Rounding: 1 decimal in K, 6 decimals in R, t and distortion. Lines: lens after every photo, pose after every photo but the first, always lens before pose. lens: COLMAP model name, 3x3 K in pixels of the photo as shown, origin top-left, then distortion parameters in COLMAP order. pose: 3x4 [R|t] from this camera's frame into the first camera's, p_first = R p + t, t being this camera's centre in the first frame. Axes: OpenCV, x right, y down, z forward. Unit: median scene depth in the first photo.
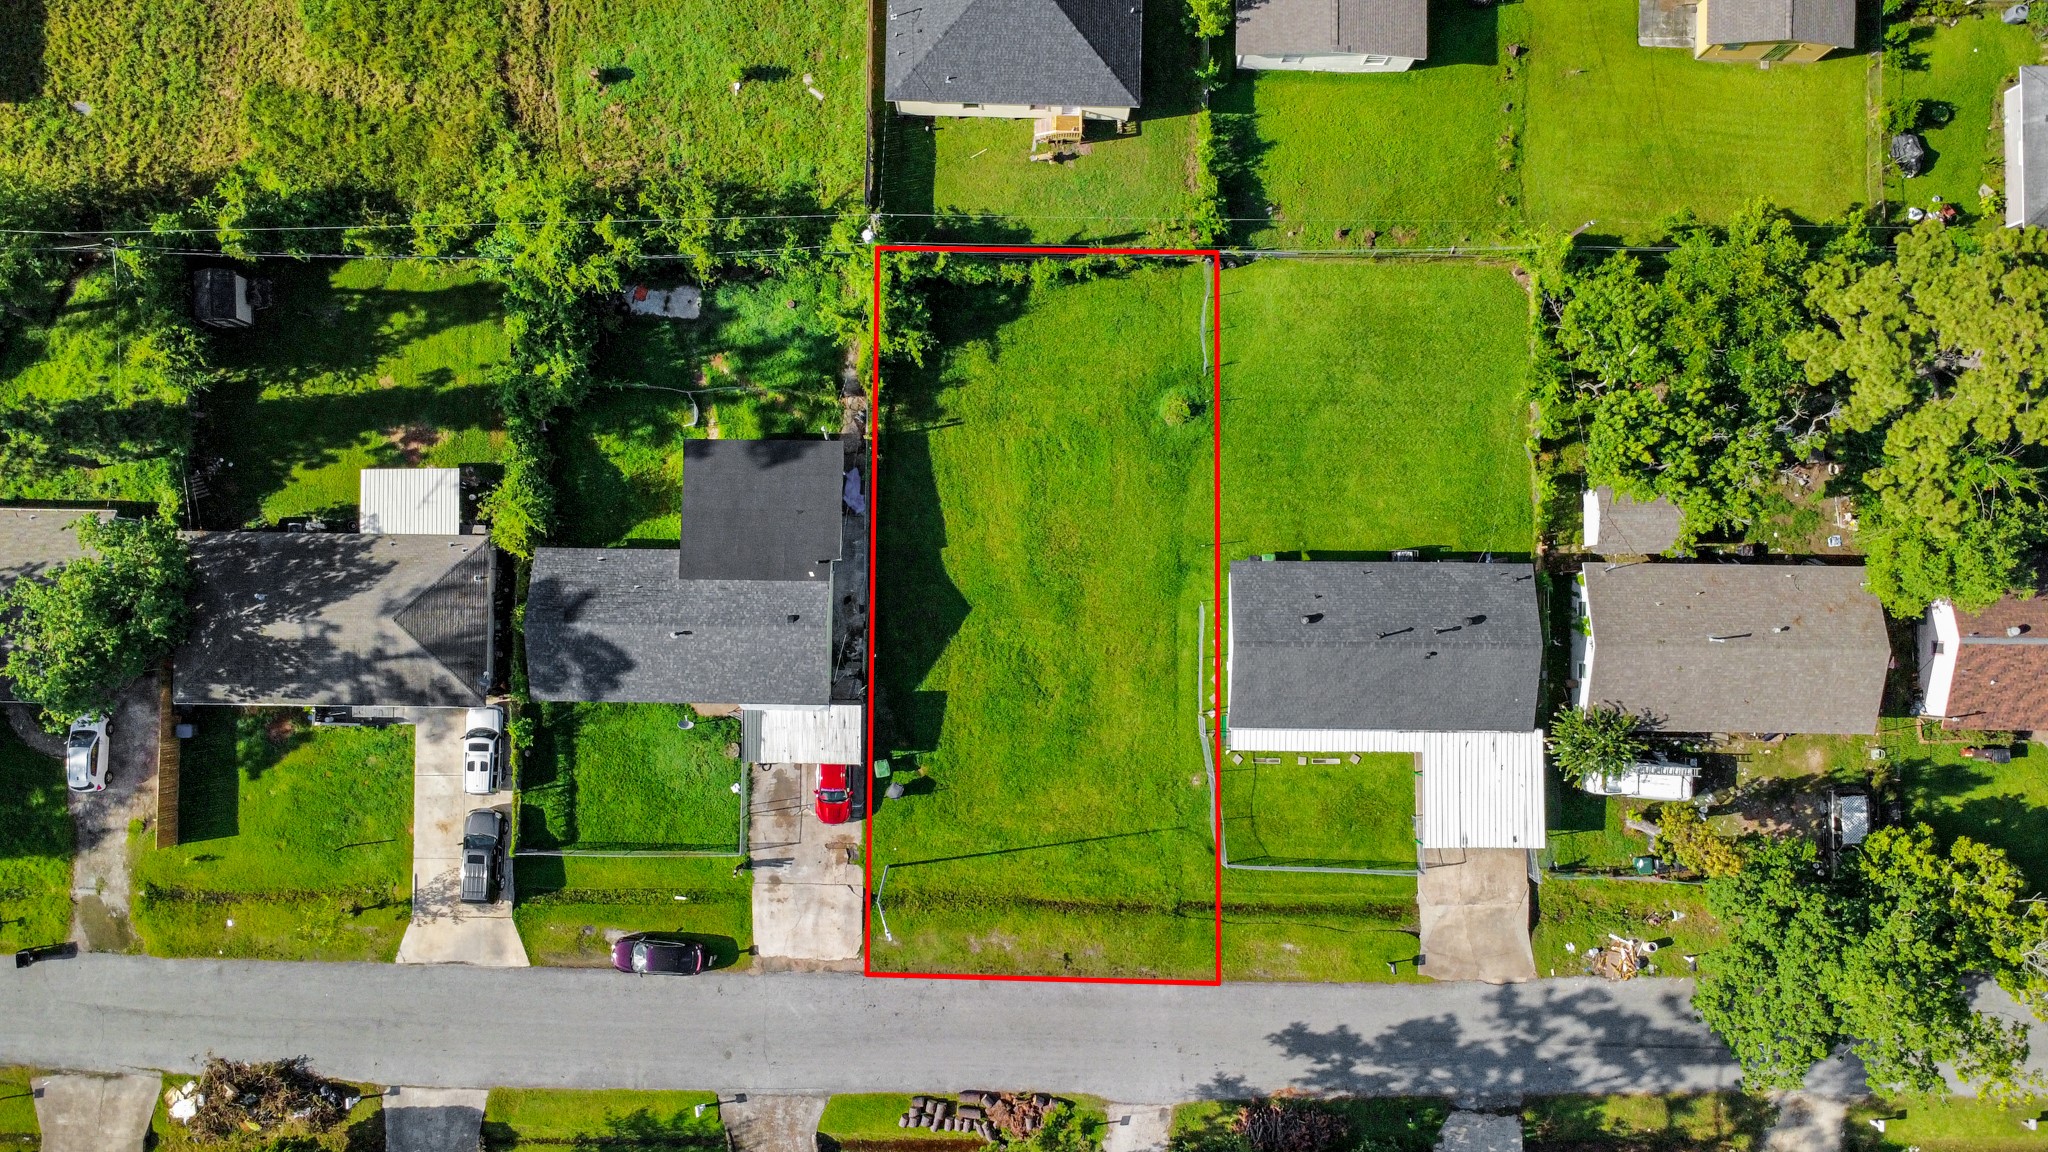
lens RADIAL K [[1500.2, 0, 1024.0], [0, 1500.2, 576.0], [0, 0, 1]] dist [0.003160, 0.003855]
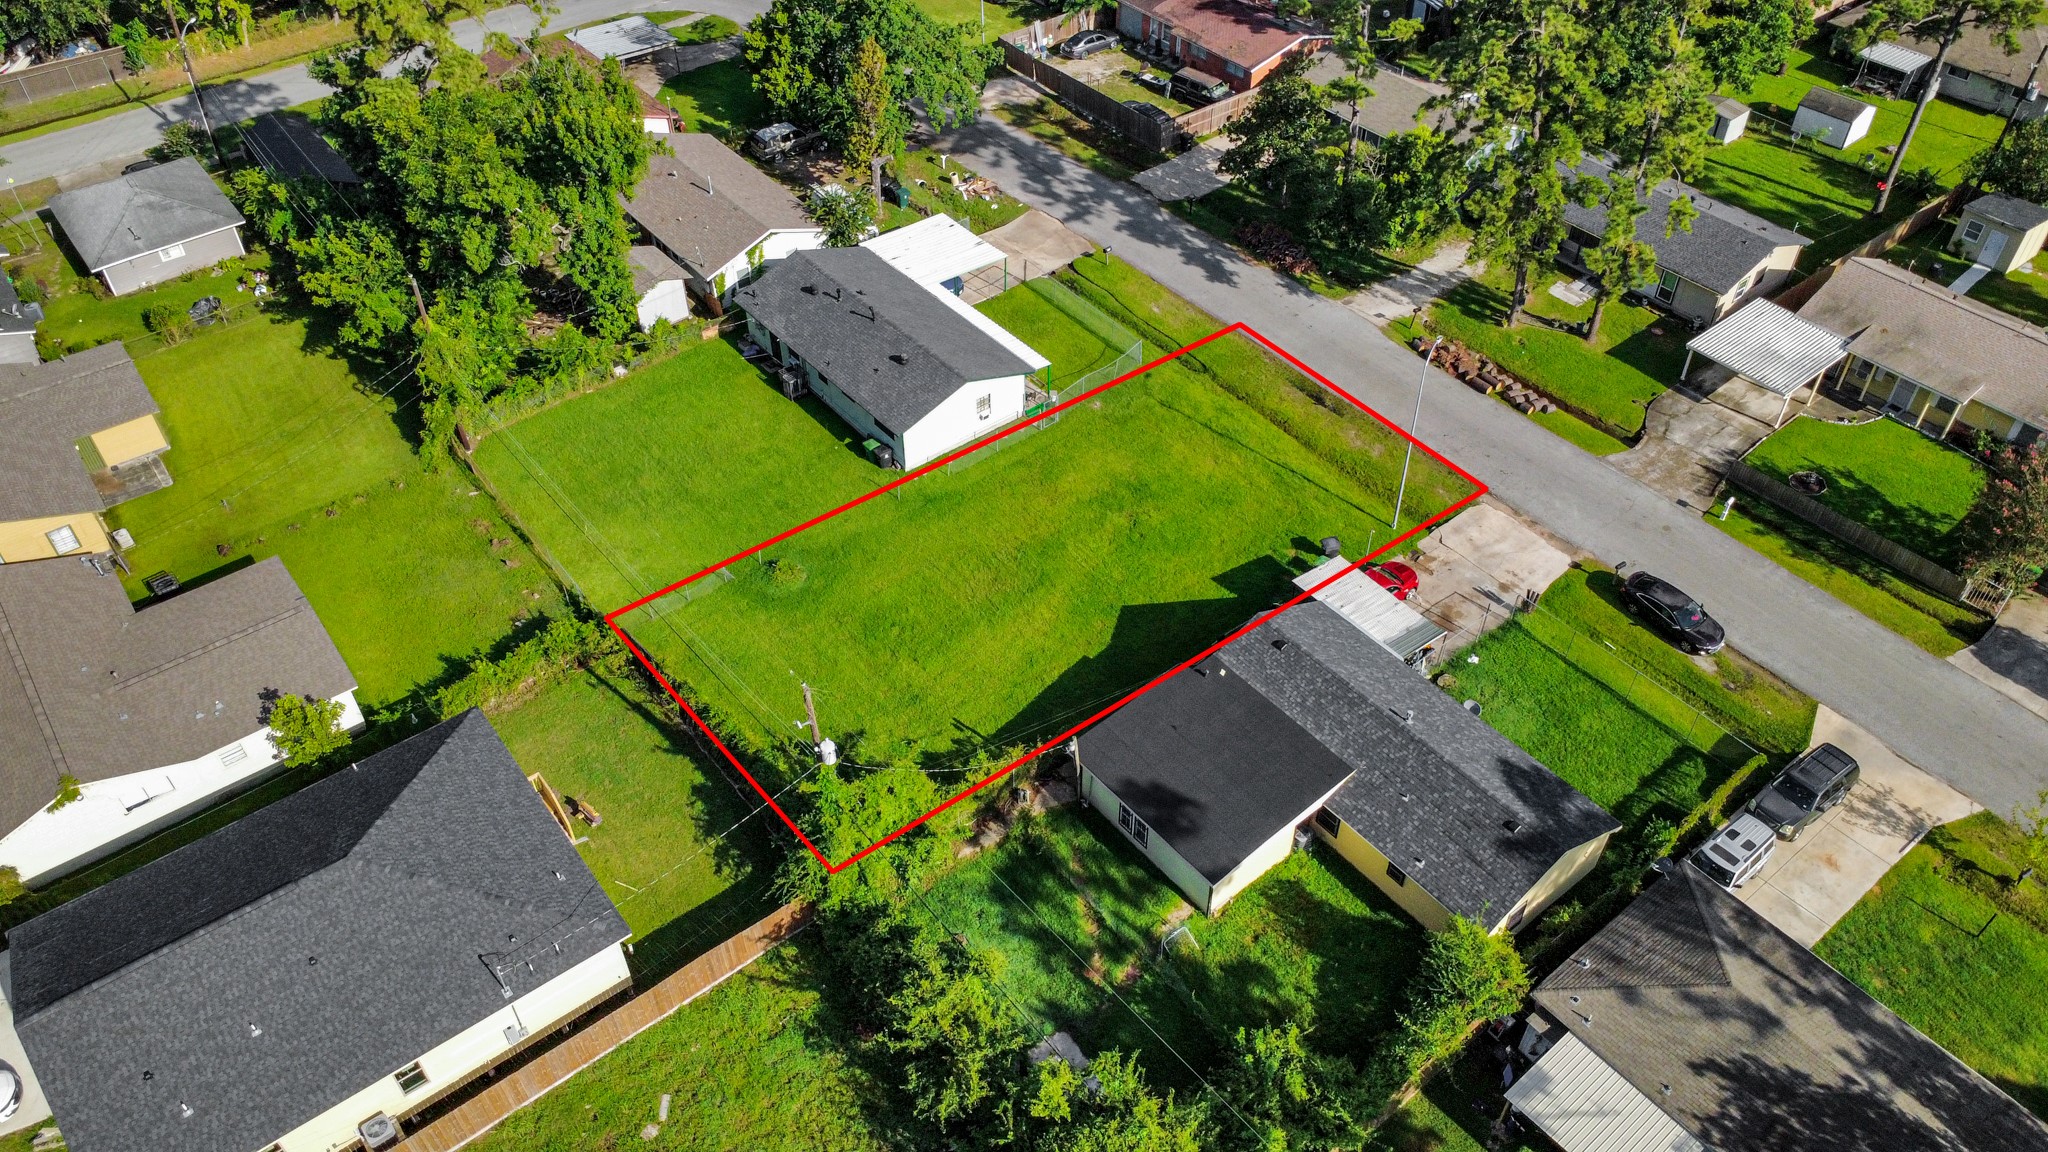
lens RADIAL K [[1498.7, 0, 1024.0], [0, 1498.7, 576.0], [0, 0, 1]] dist [0.006321, -0.000106]
pose [[-0.629438, -0.529360, 0.568845, -0.479381], [0.776675, -0.405823, 0.481751, -0.424642], [-0.024169, 0.745040, 0.666581, 0.426290]]
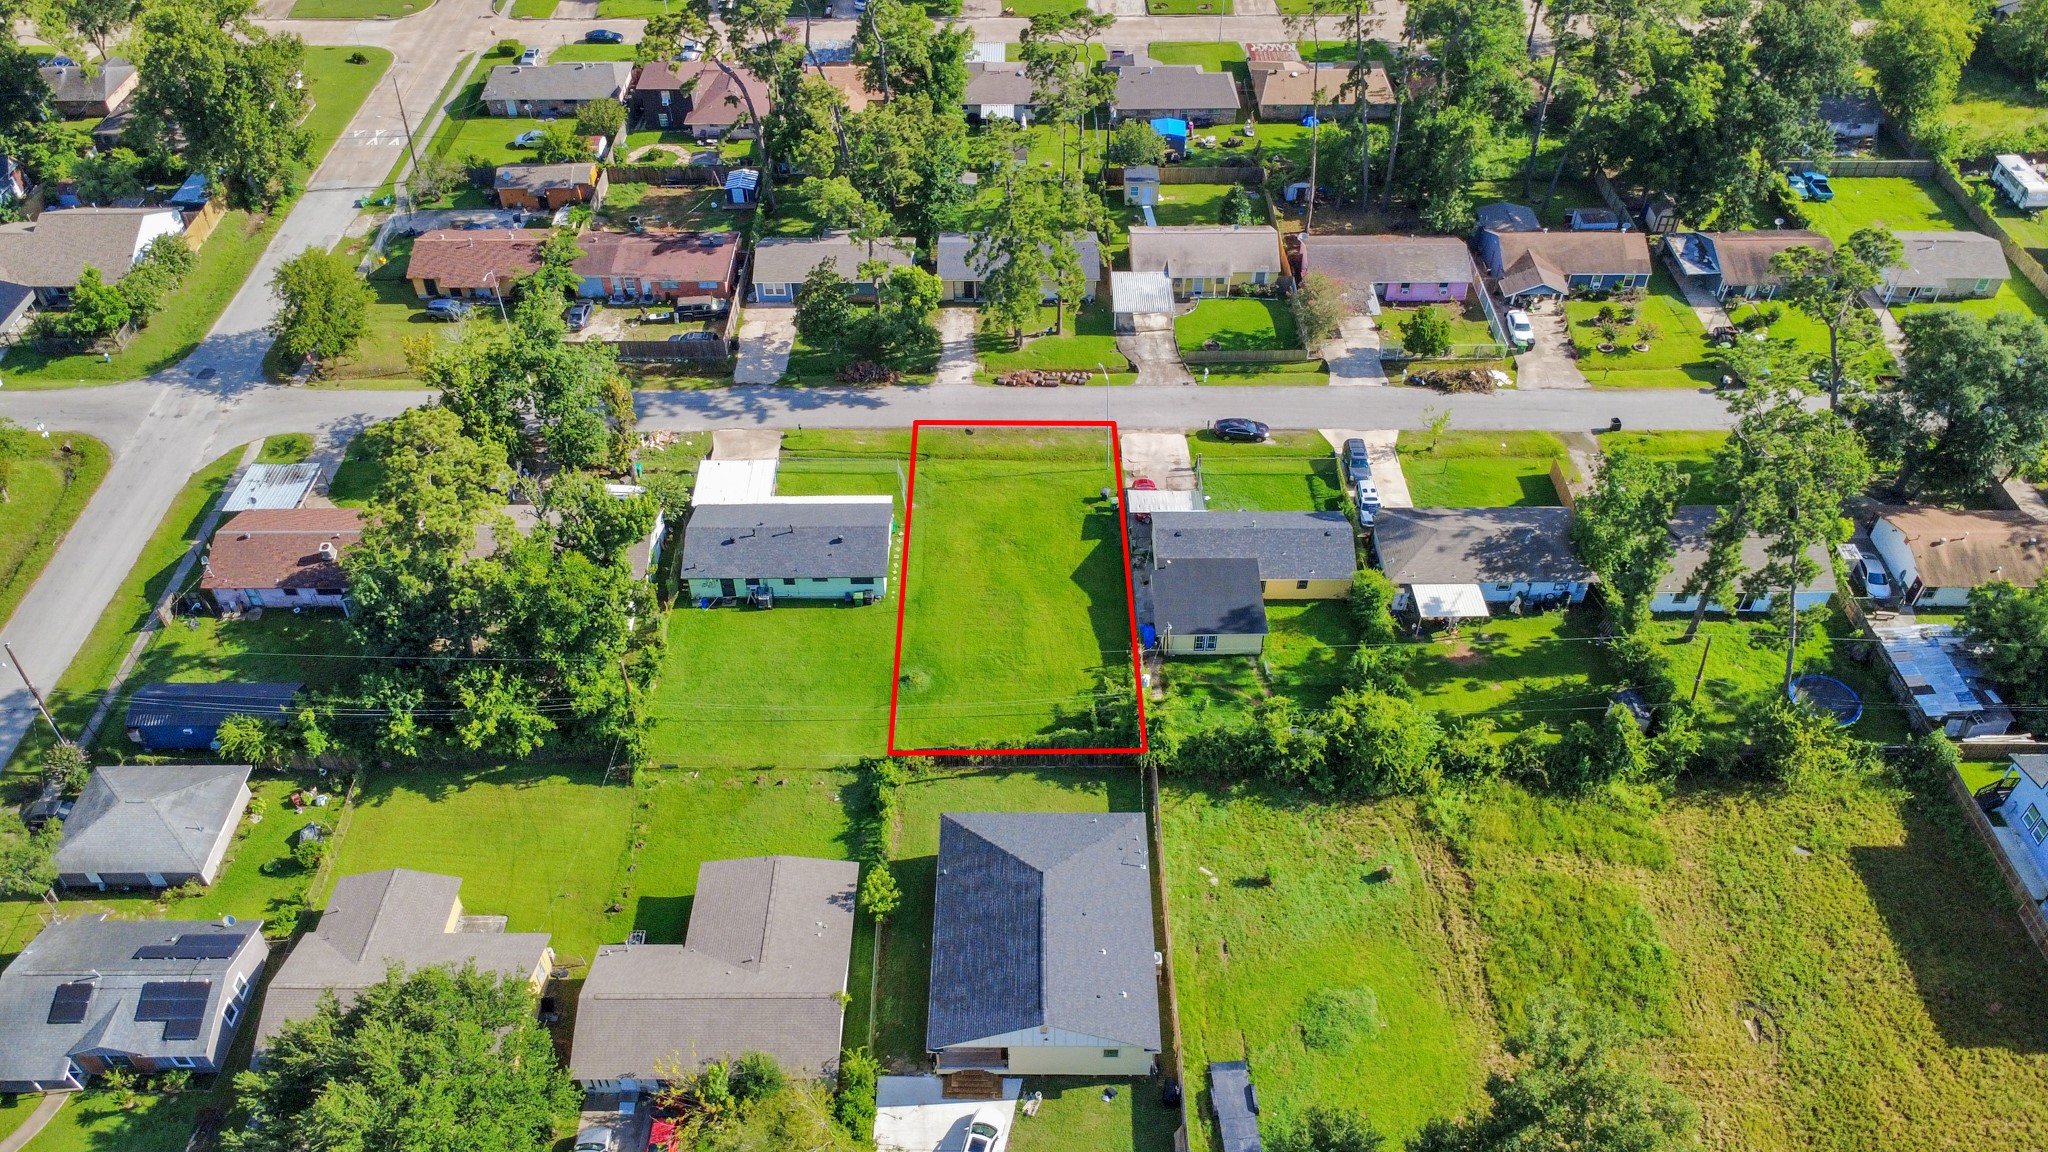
lens RADIAL K [[1500.2, 0, 1024.0], [0, 1500.2, 576.0], [0, 0, 1]] dist [0.003160, 0.003855]
pose [[-0.999843, 0.009847, -0.014764, 0.024336], [-0.017603, -0.655903, 0.754640, -1.097364], [-0.002253, 0.754781, 0.655973, 0.029042]]
